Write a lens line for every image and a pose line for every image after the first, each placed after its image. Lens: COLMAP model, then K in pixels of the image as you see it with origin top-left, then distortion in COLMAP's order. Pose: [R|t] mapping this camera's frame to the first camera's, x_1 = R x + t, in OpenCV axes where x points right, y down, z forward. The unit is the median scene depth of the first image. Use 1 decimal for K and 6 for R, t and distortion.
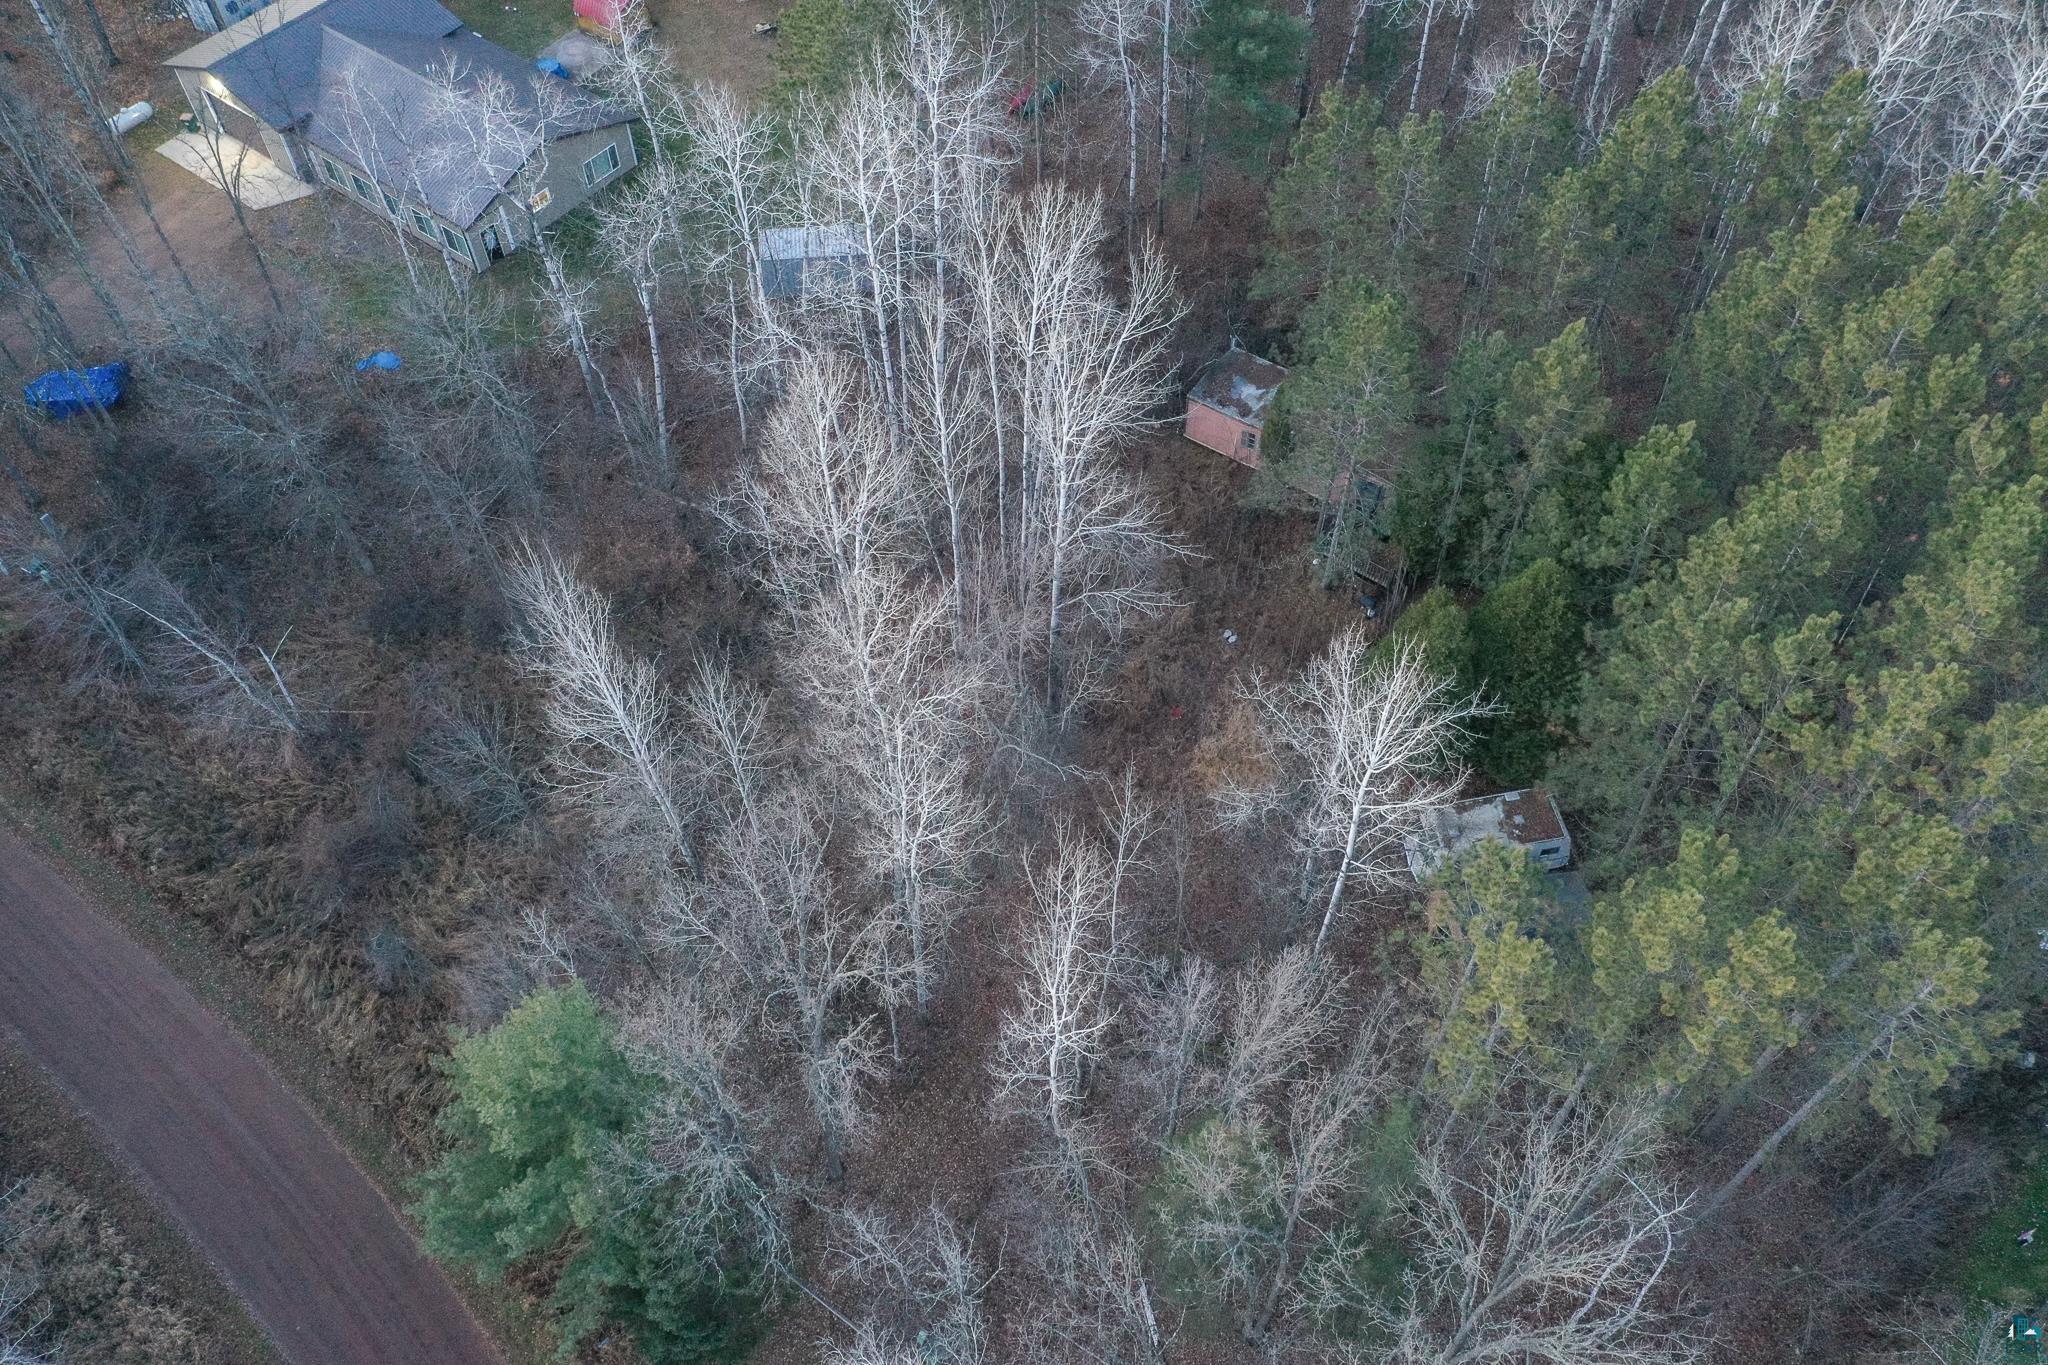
lens RADIAL K [[1625.1, 0, 1024.0], [0, 1625.1, 682.5], [0, 0, 1]] dist [-0.004961, -0.005109]
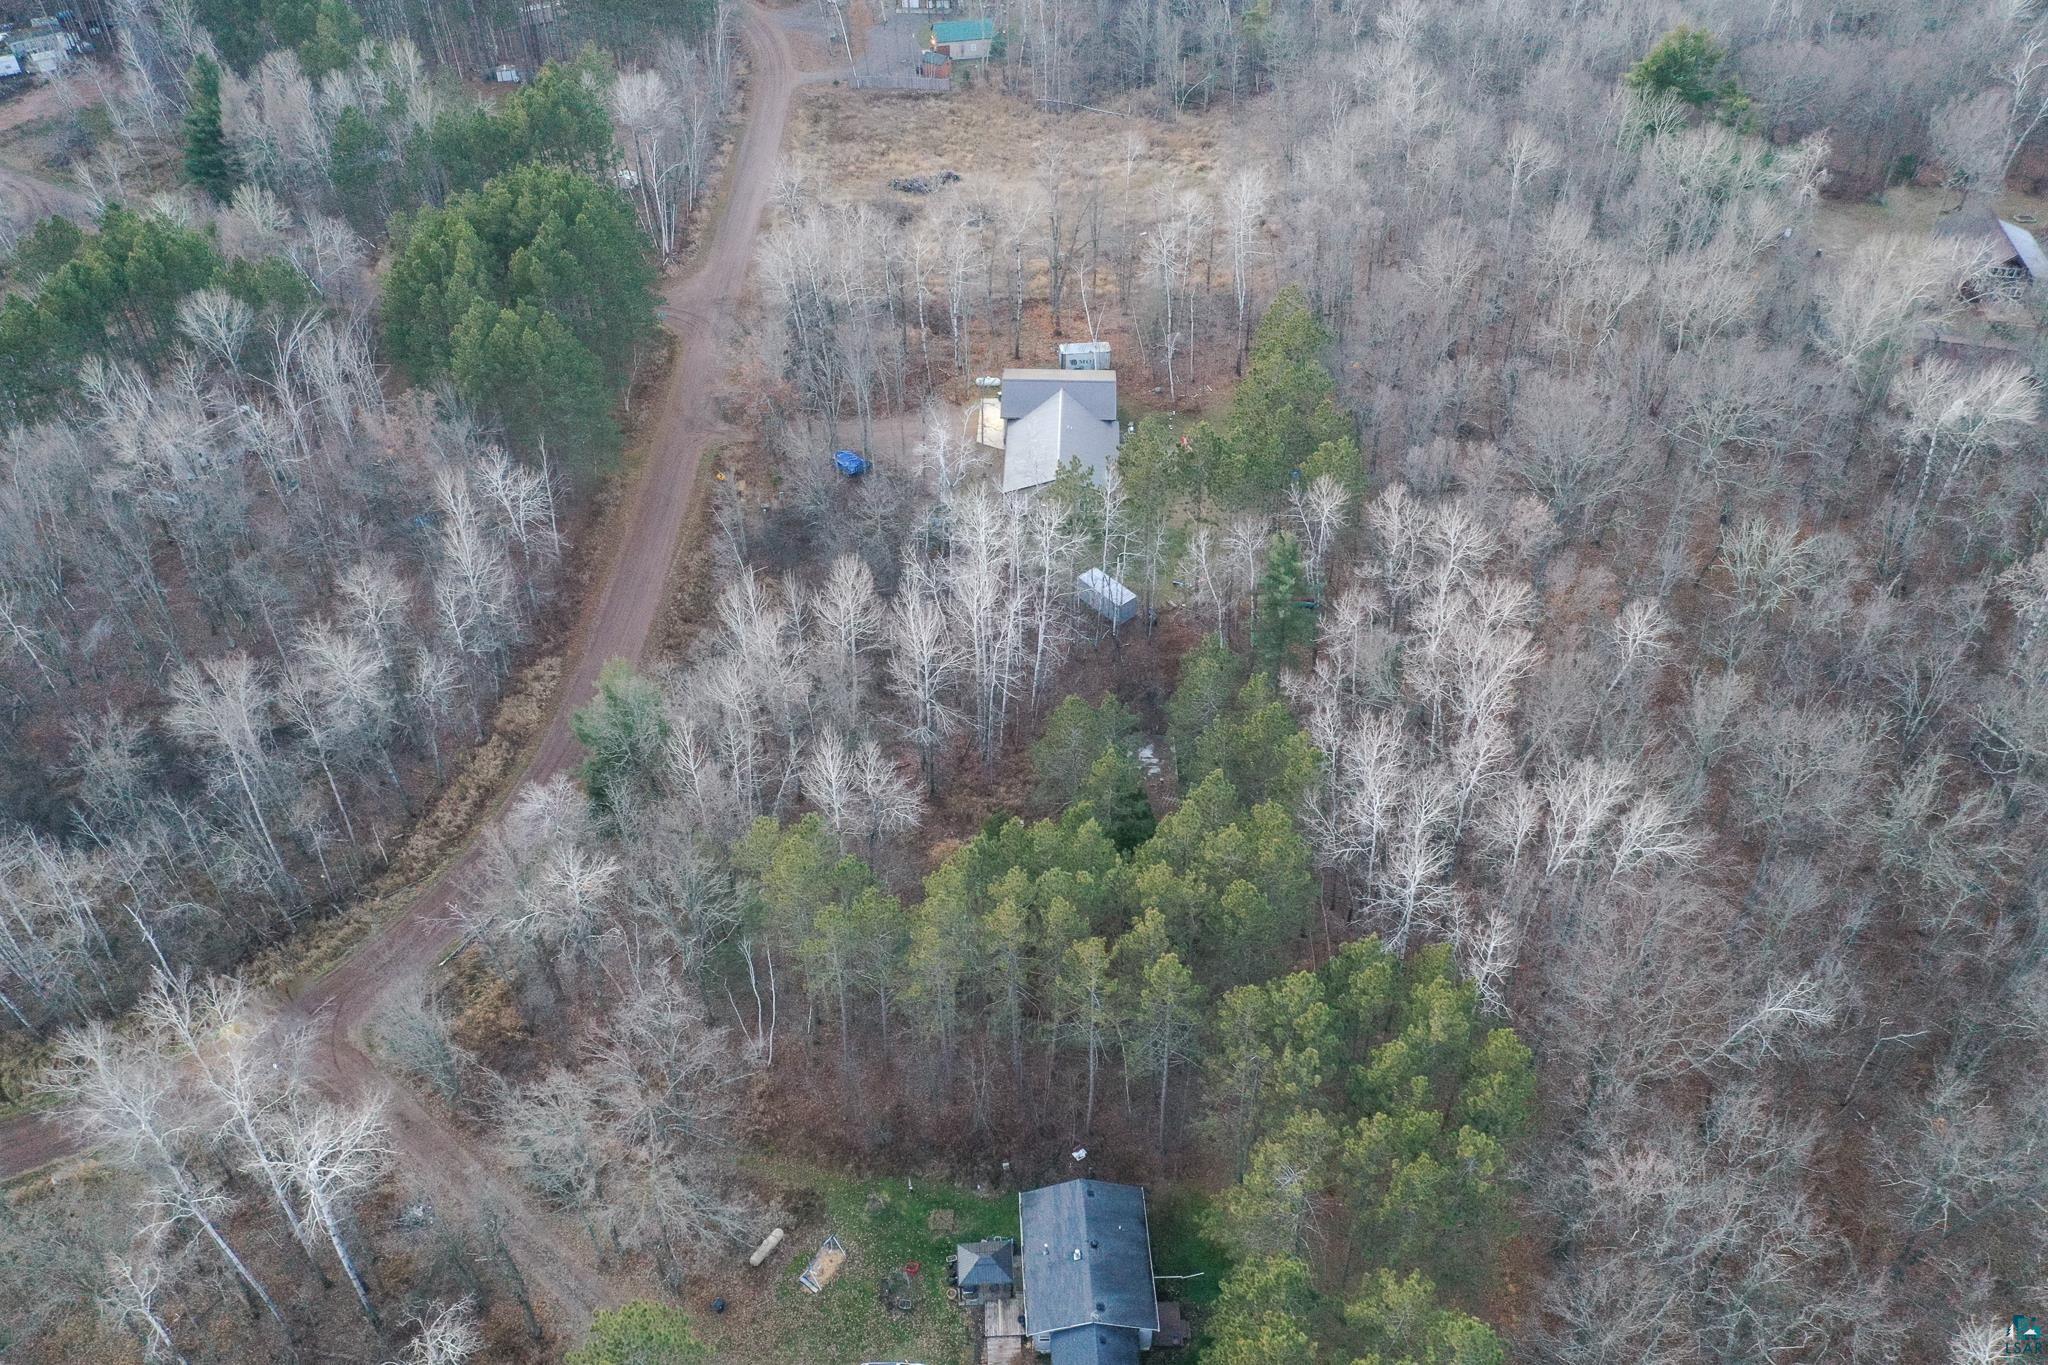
lens RADIAL K [[1608.1, 0, 1024.0], [0, 1608.1, 682.5], [0, 0, 1]] dist [-0.002974, 0.005620]
pose [[0.569979, 0.548201, -0.612045, 1.312792], [-0.656538, 0.751748, 0.061918, -0.302469], [0.494047, 0.366539, 0.788395, -0.634365]]
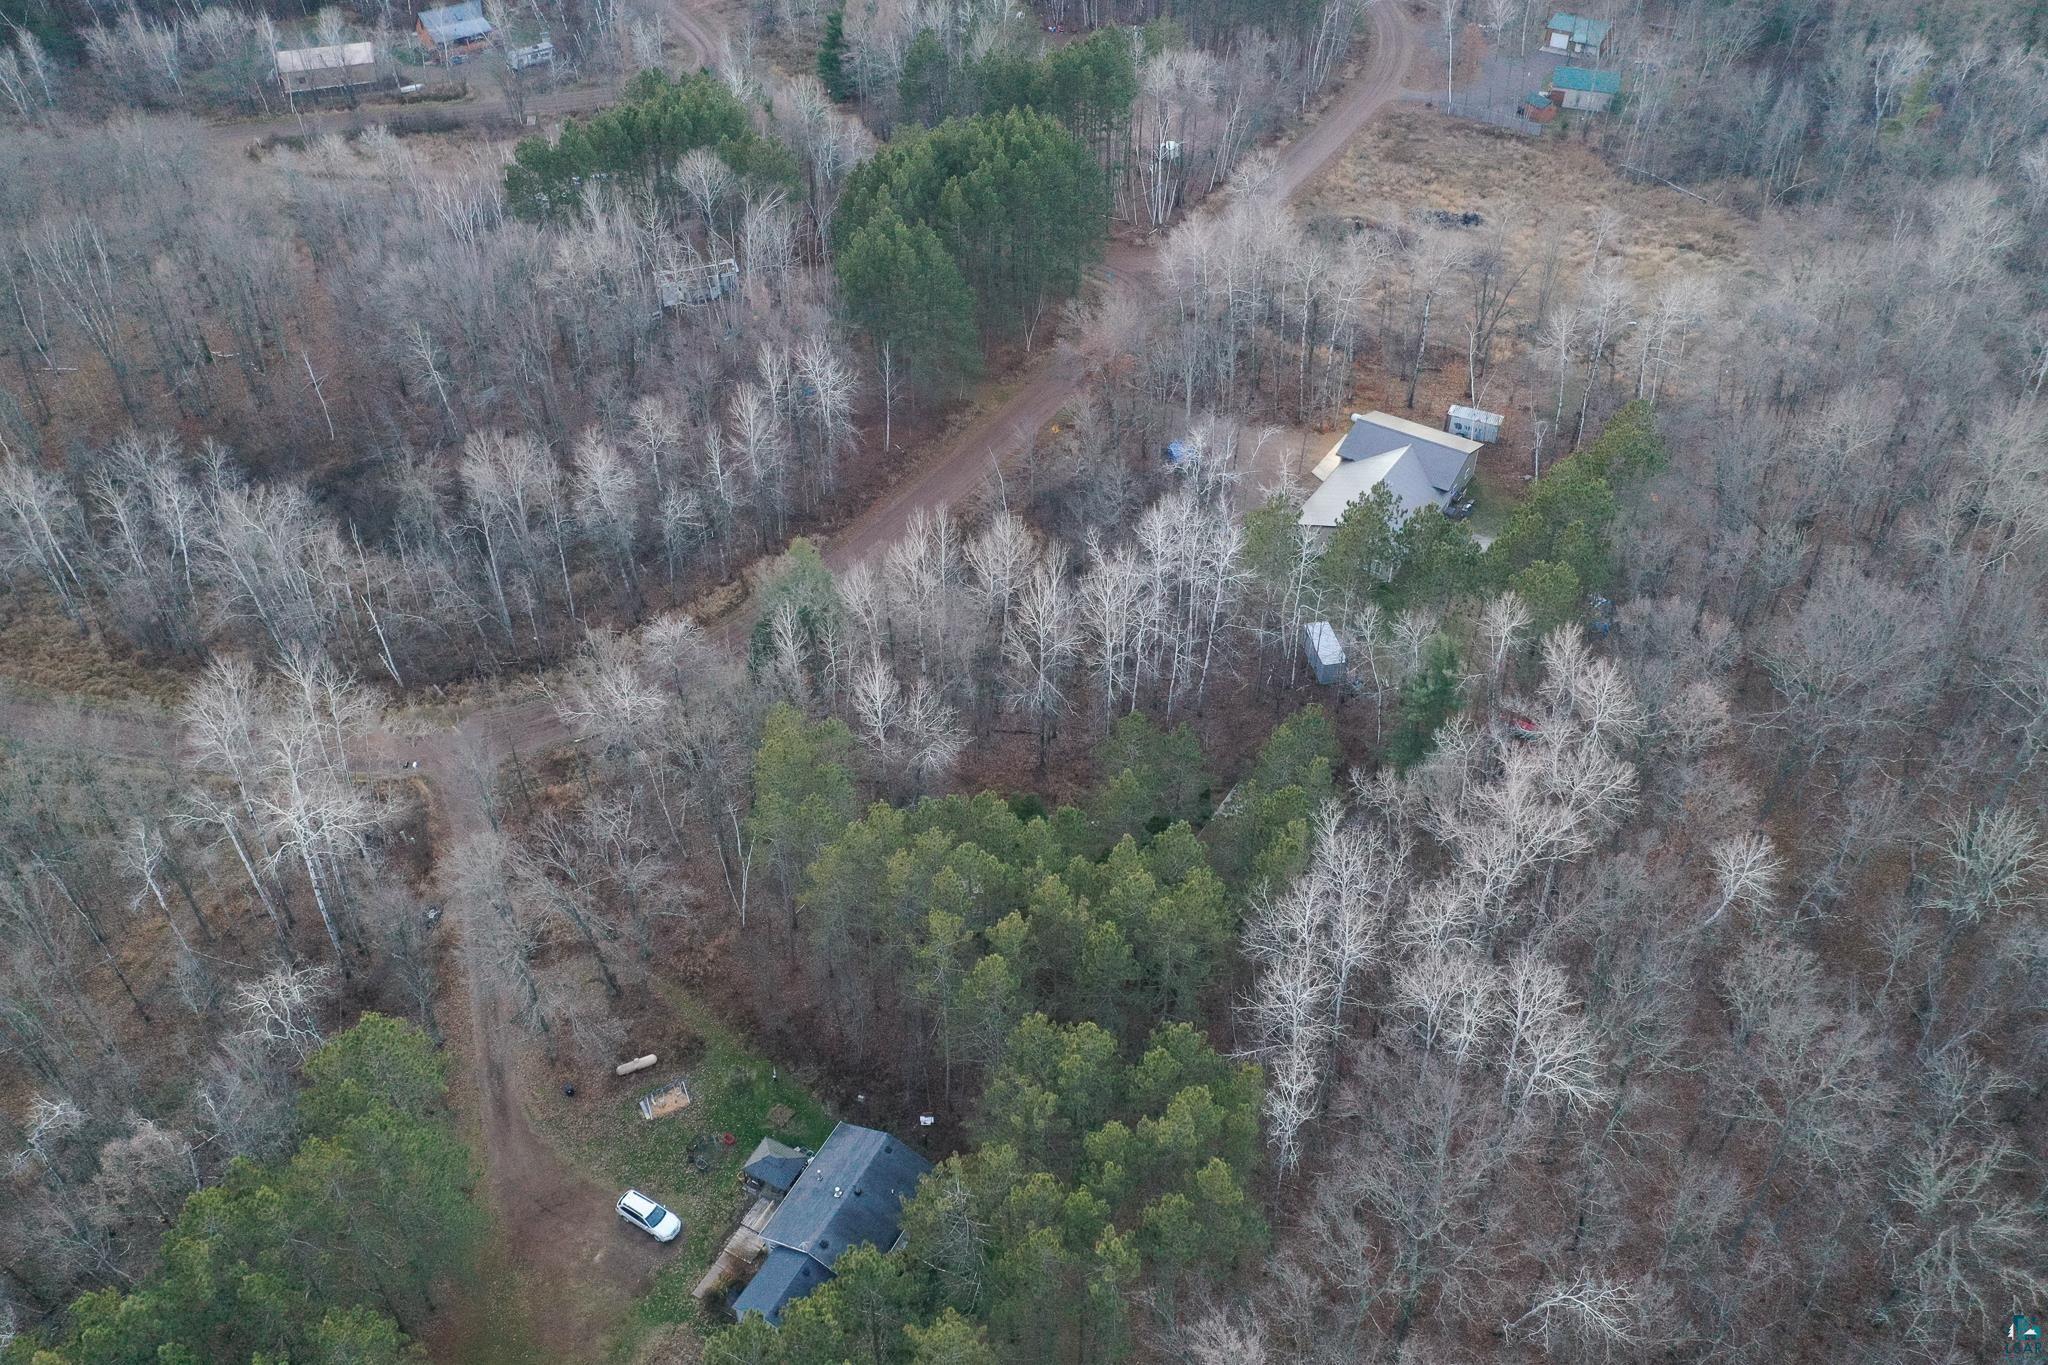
lens RADIAL K [[1625.1, 0, 1024.0], [0, 1625.1, 682.5], [0, 0, 1]] dist [-0.004961, -0.005109]
pose [[0.065184, 0.660003, -0.748430, 1.587964], [-0.794258, 0.488352, 0.361478, -0.813537], [0.604074, 0.570884, 0.556045, -0.256814]]
